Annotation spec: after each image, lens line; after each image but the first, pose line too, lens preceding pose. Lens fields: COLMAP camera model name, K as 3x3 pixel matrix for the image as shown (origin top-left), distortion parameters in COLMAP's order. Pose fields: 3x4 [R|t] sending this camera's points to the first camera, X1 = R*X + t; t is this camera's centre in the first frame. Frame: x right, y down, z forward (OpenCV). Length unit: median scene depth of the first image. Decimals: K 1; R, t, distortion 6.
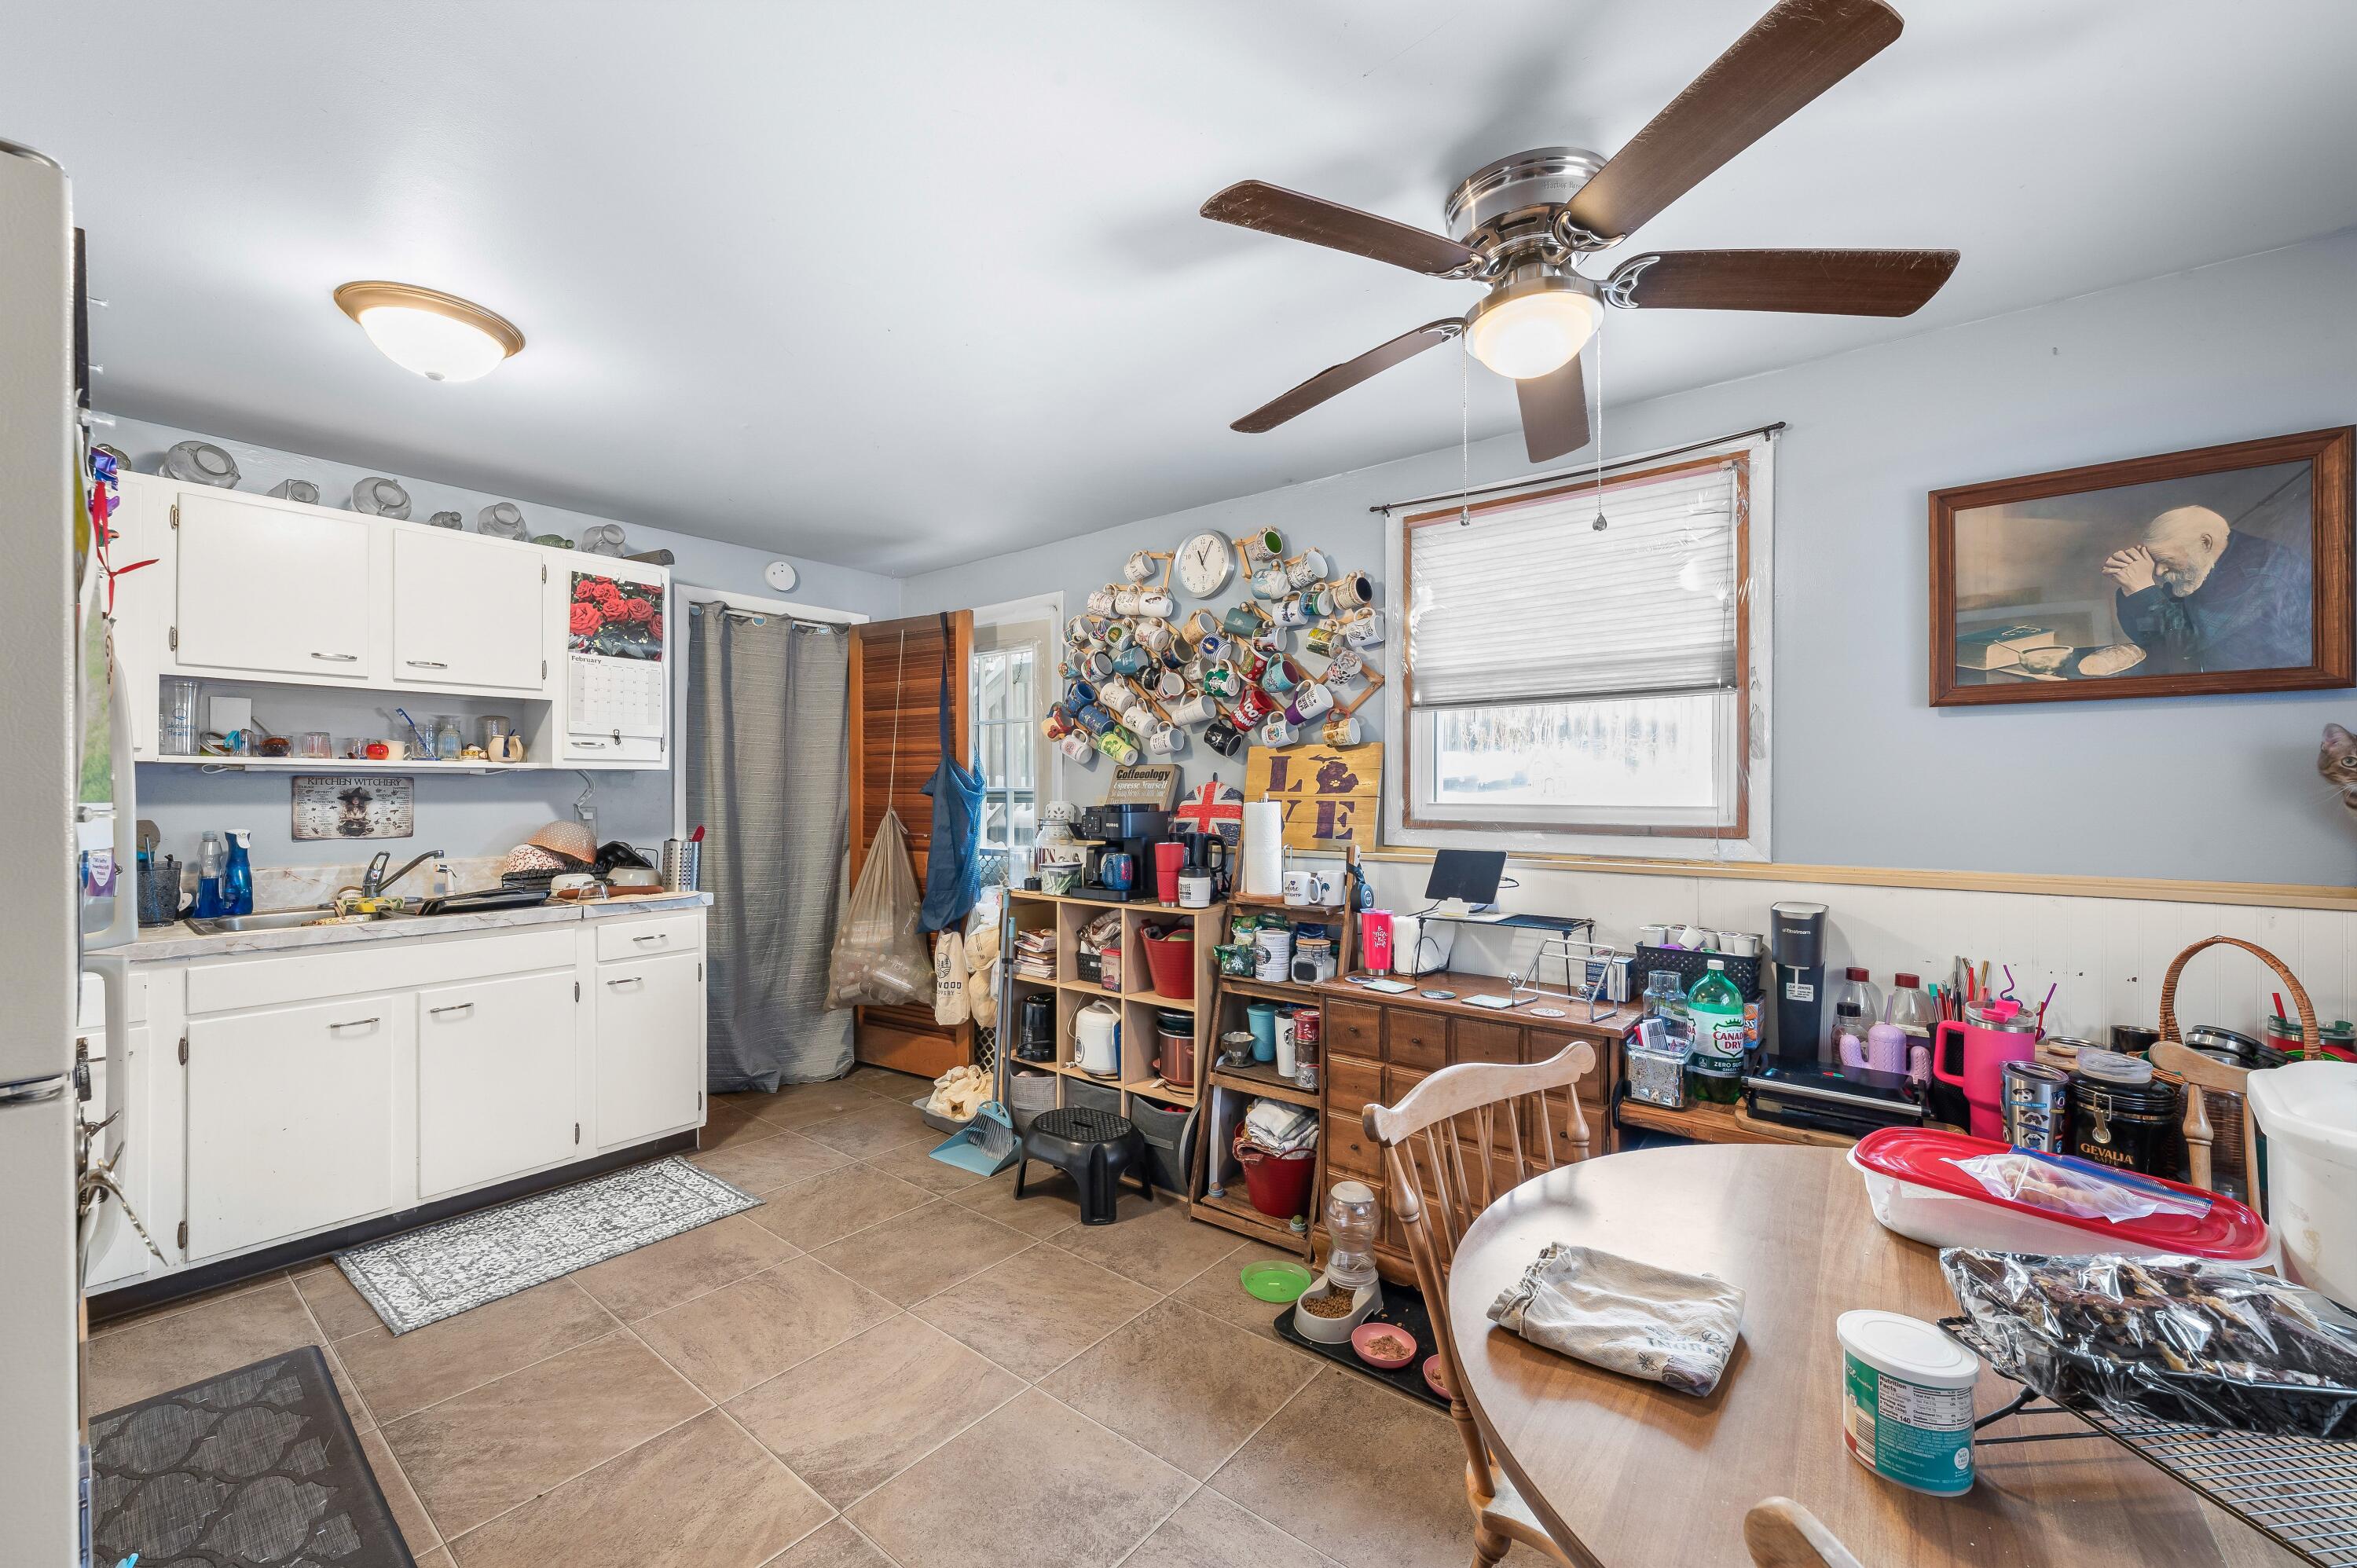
lens RADIAL K [[922.7, 0, 1181.5], [0, 922.7, 781.7], [0, 0, 1]] dist [-0.002304, -0.000044]
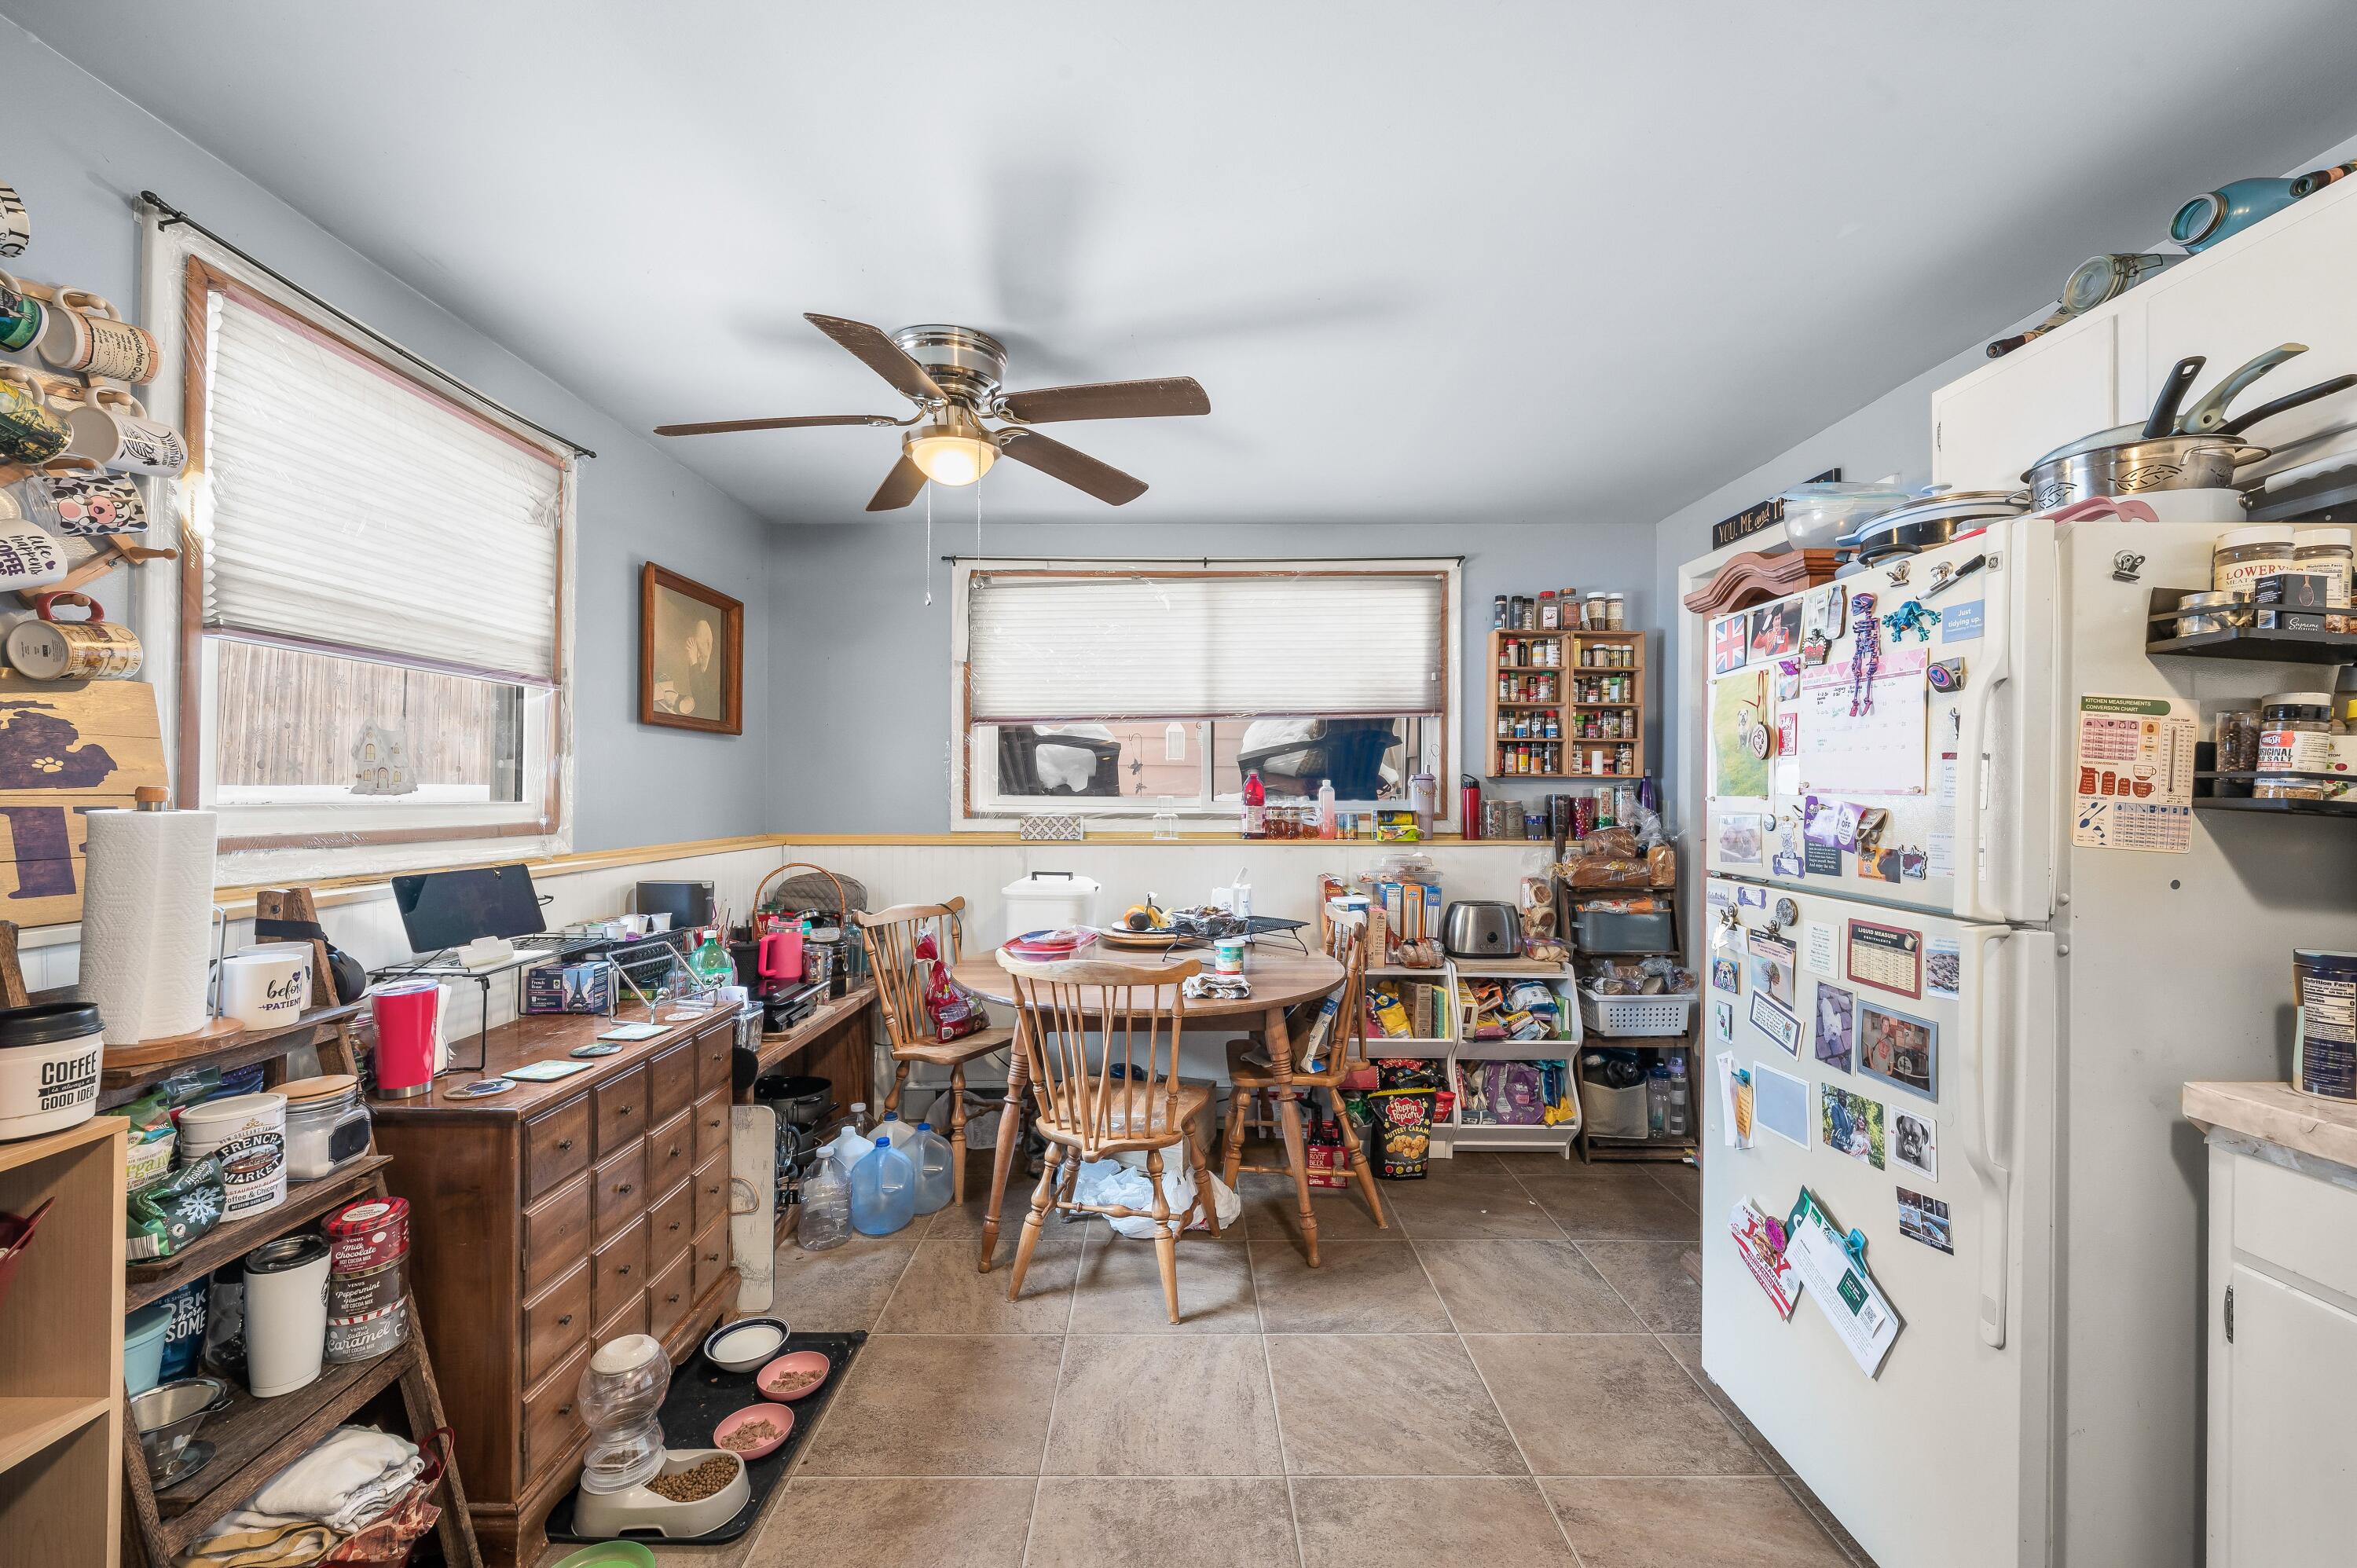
lens RADIAL K [[922.7, 0, 1179.7], [0, 922.7, 792.9], [0, 0, 1]] dist [-0.002304, -0.000044]
pose [[-0.629400, 0.001788, 0.777079, -0.620562], [-0.003681, 0.999979, -0.005283, 0.019114], [-0.777073, -0.006185, -0.629381, 1.101923]]
